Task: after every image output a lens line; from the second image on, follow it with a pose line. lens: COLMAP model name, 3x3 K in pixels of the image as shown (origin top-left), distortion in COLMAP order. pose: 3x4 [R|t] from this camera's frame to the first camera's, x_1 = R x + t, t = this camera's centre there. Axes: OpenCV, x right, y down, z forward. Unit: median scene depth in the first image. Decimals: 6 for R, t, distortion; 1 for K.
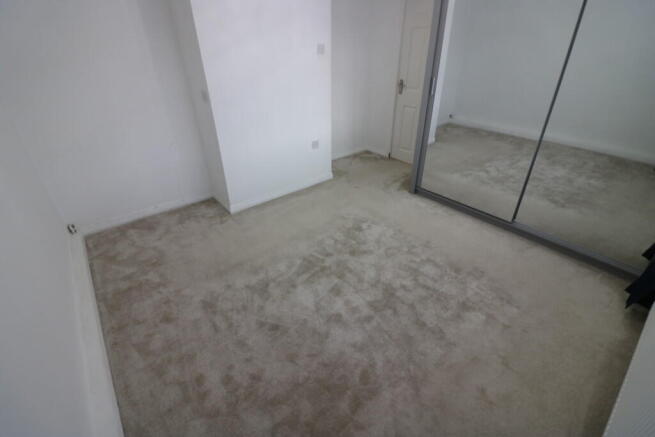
lens RADIAL K [[302.7, 0, 328.3], [0, 302.7, 217.4], [0, 0, 1]] dist [-0.004327, -0.000317]
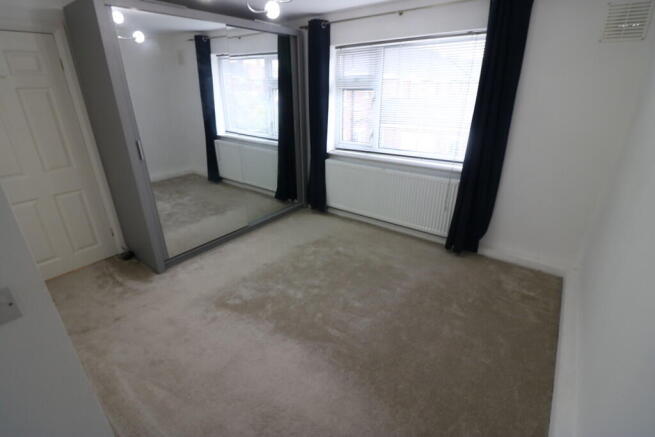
lens RADIAL K [[302.7, 0, 327.3], [0, 302.7, 218.0], [0, 0, 1]] dist [-0.004327, -0.000317]
pose [[-0.227696, -0.359493, 0.904942, -0.541847], [0.515359, 0.744027, 0.425240, -0.315955], [-0.826172, 0.563195, 0.015856, 0.516832]]
